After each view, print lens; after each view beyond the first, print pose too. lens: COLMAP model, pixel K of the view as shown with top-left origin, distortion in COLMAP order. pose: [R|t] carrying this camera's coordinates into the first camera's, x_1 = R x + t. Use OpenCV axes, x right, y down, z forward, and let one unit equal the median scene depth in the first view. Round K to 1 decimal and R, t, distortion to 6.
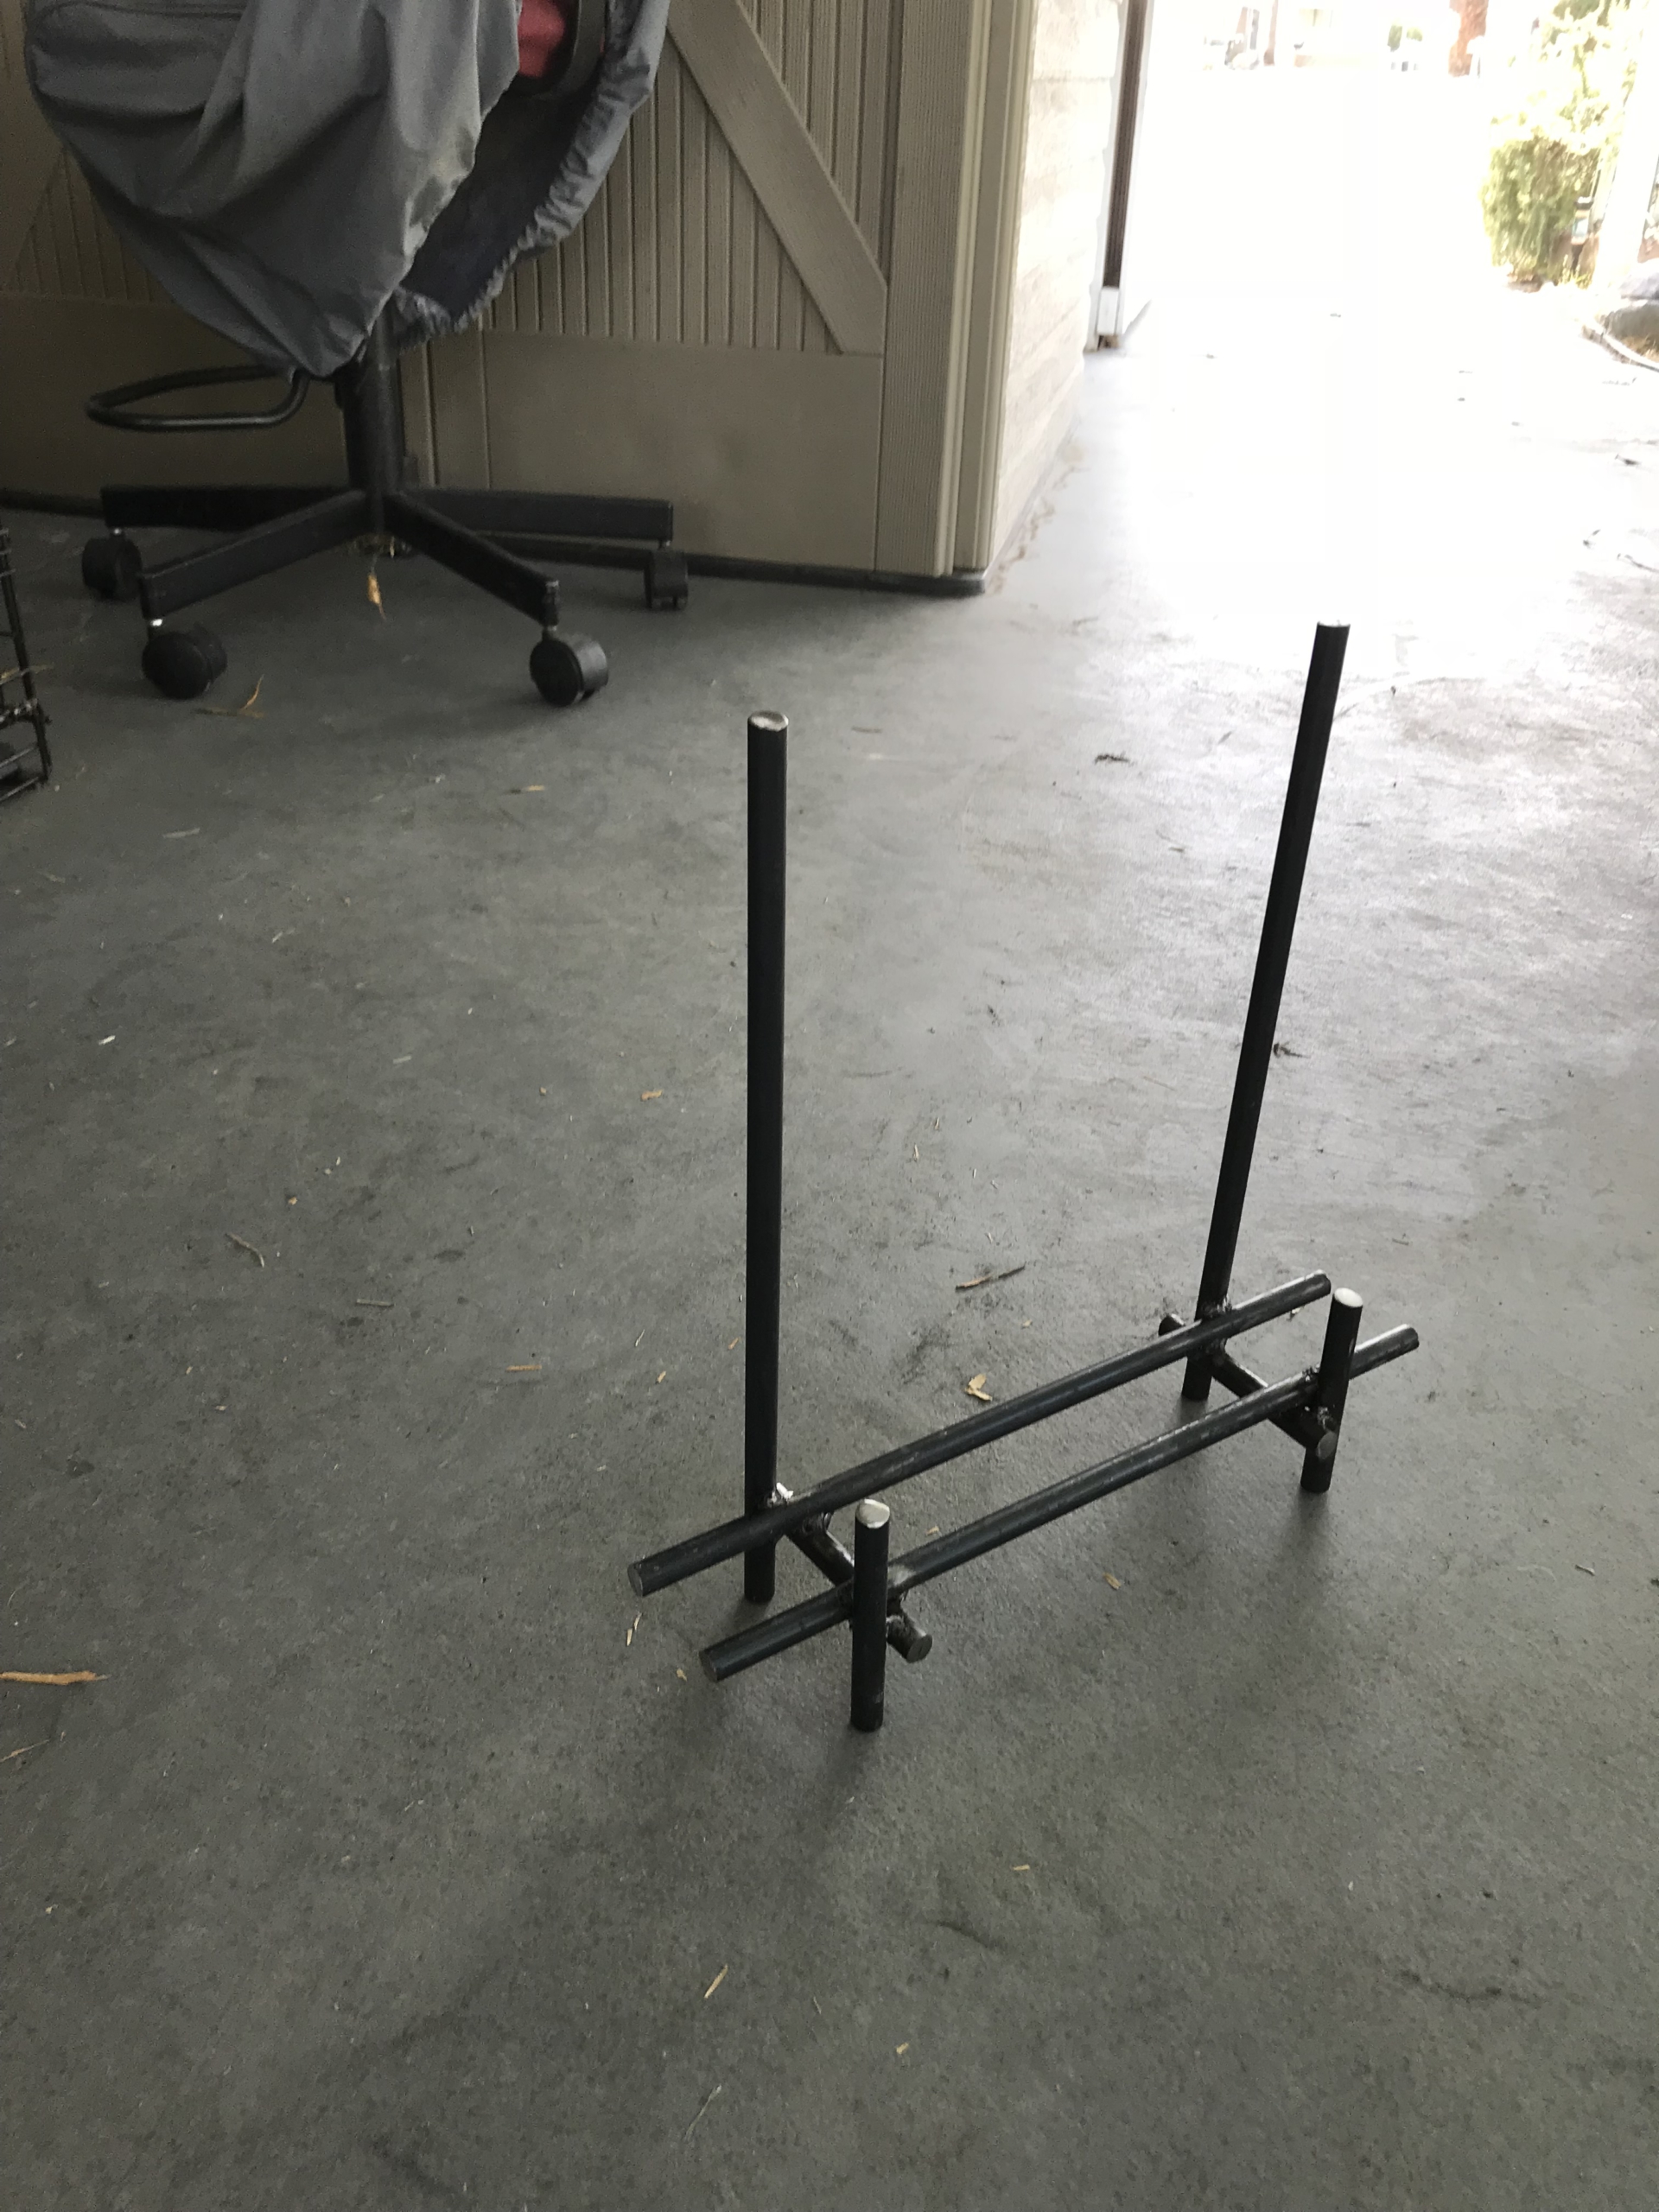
lens RADIAL K [[1801.5, 0, 829.5], [0, 1801.5, 1106.0], [0, 0, 1]] dist [0.005772, 0.008125]
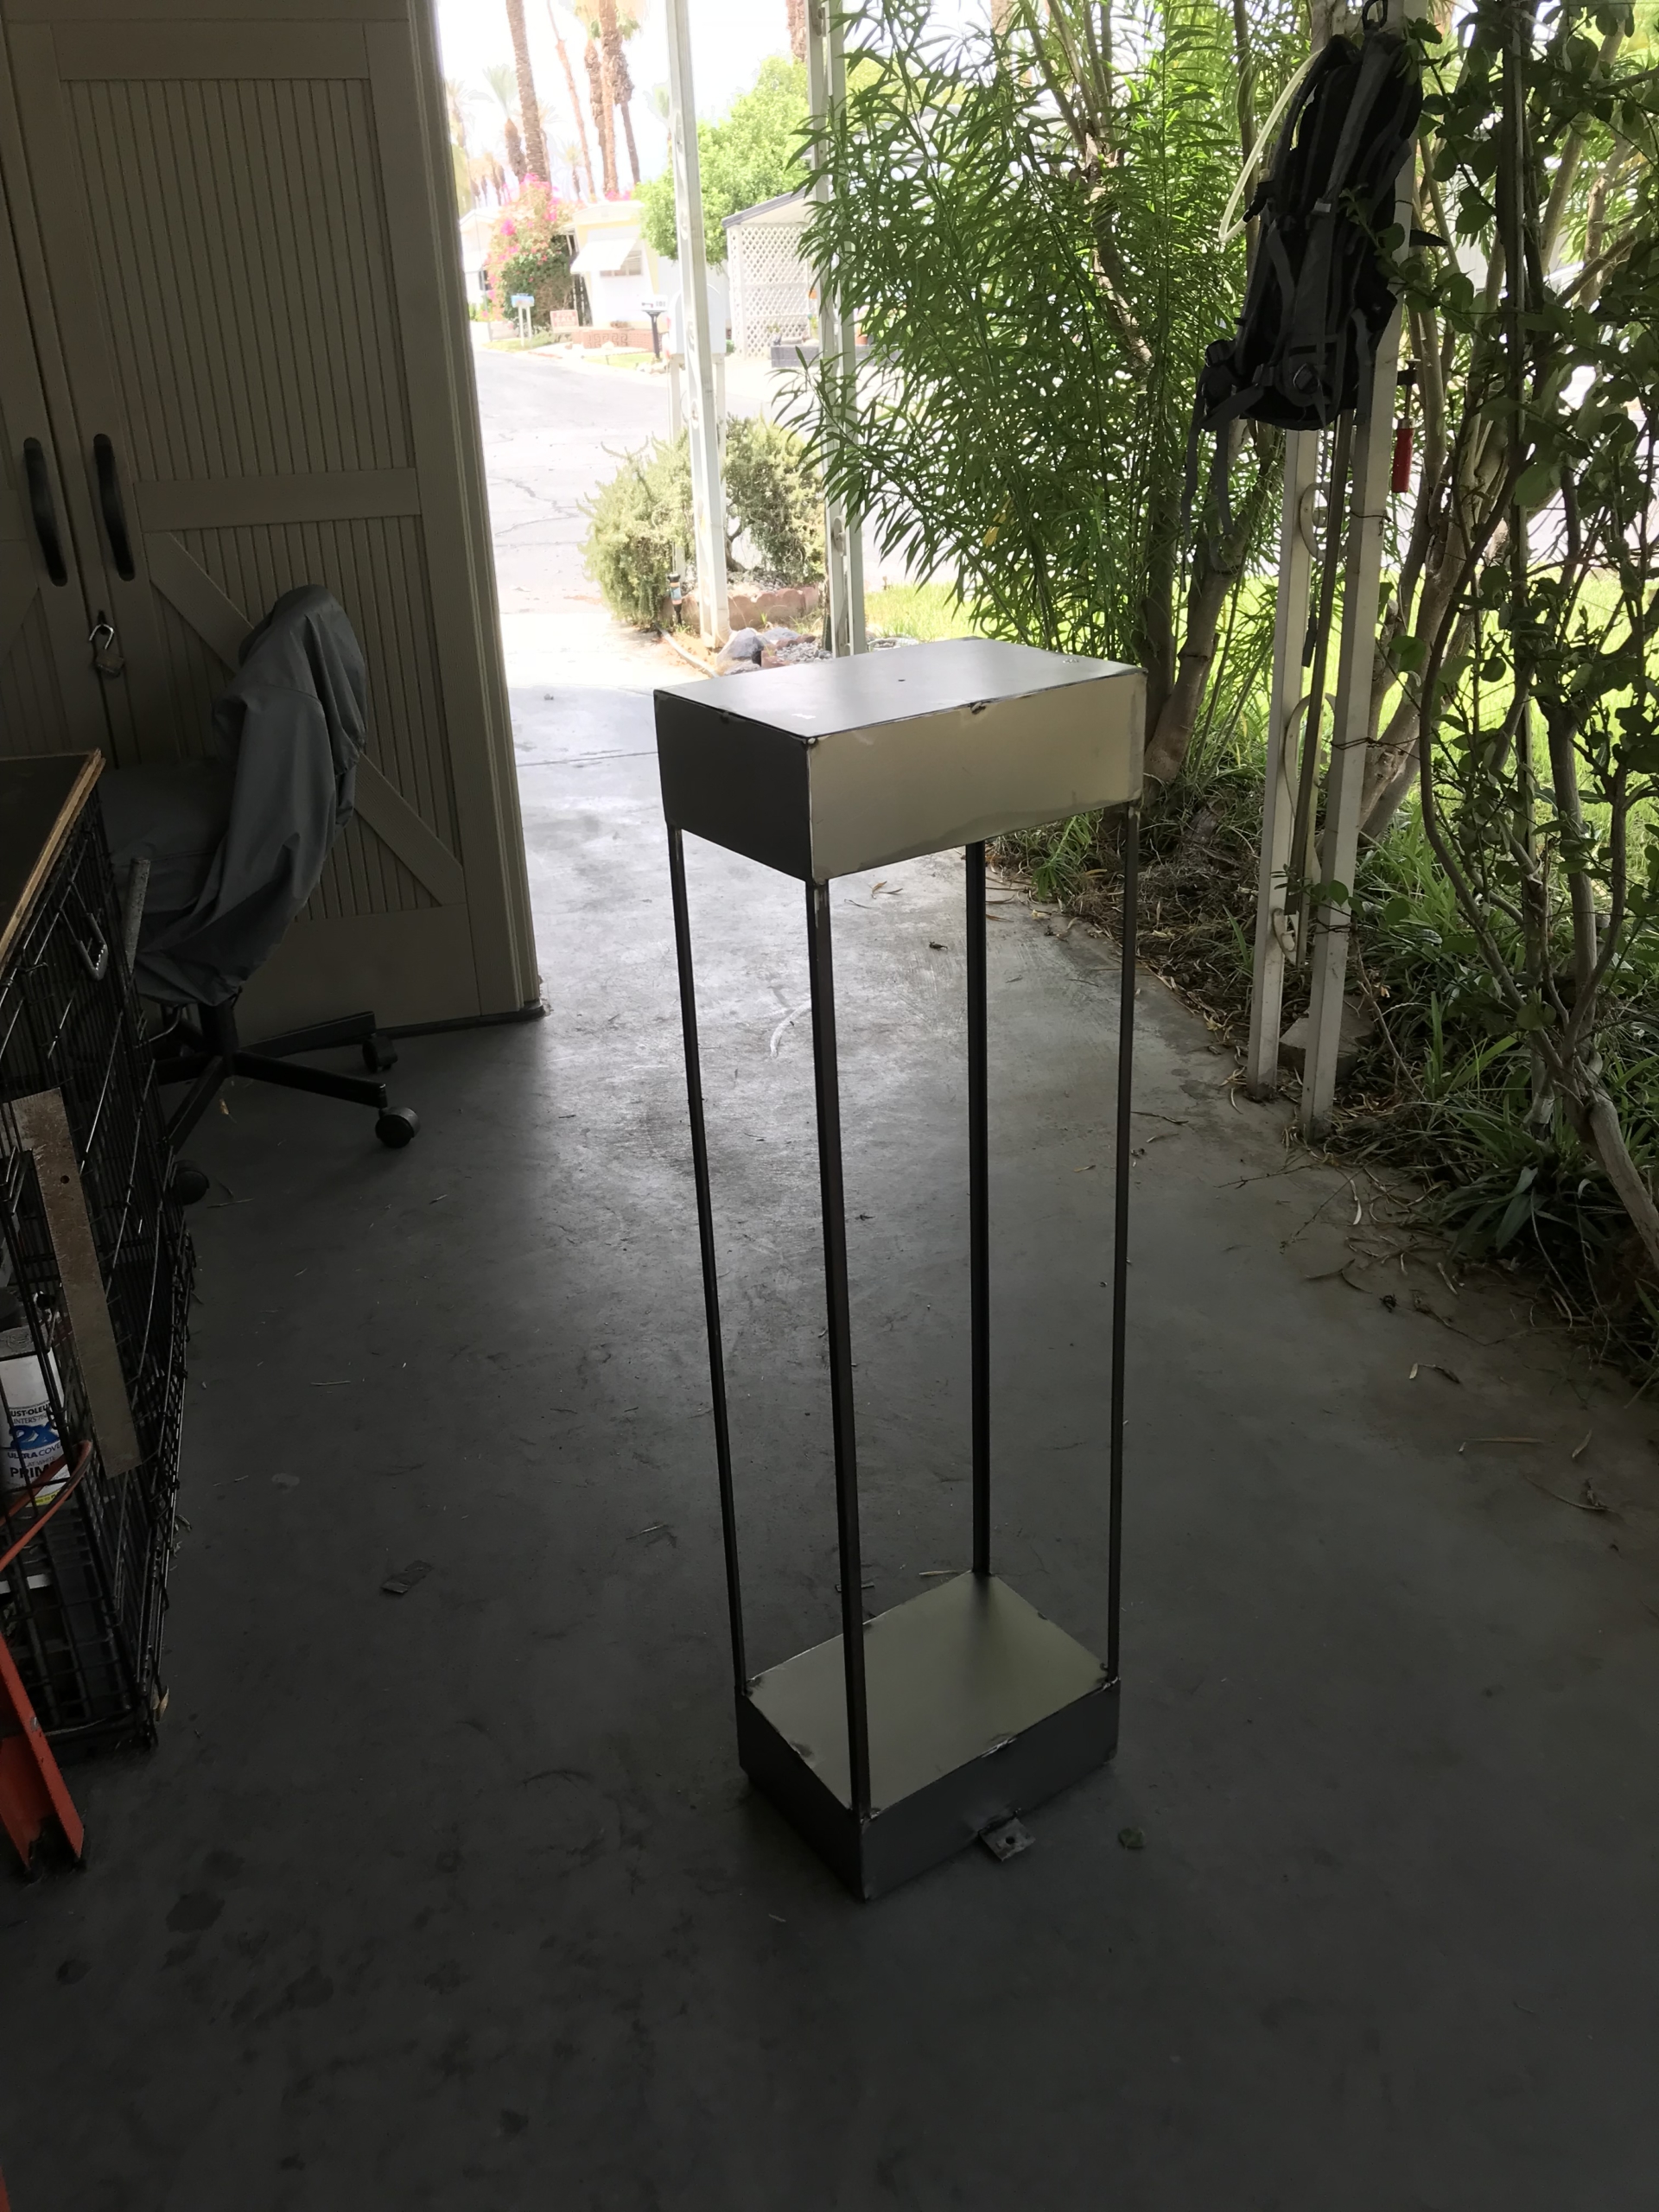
lens RADIAL K [[1801.5, 0, 829.5], [0, 1801.5, 1106.0], [0, 0, 1]] dist [0.005772, 0.008125]
pose [[0.874429, -0.250517, 0.415469, -0.228823], [0.291747, 0.955751, -0.037742, -0.032245], [-0.387630, 0.154214, 0.908824, -0.358696]]
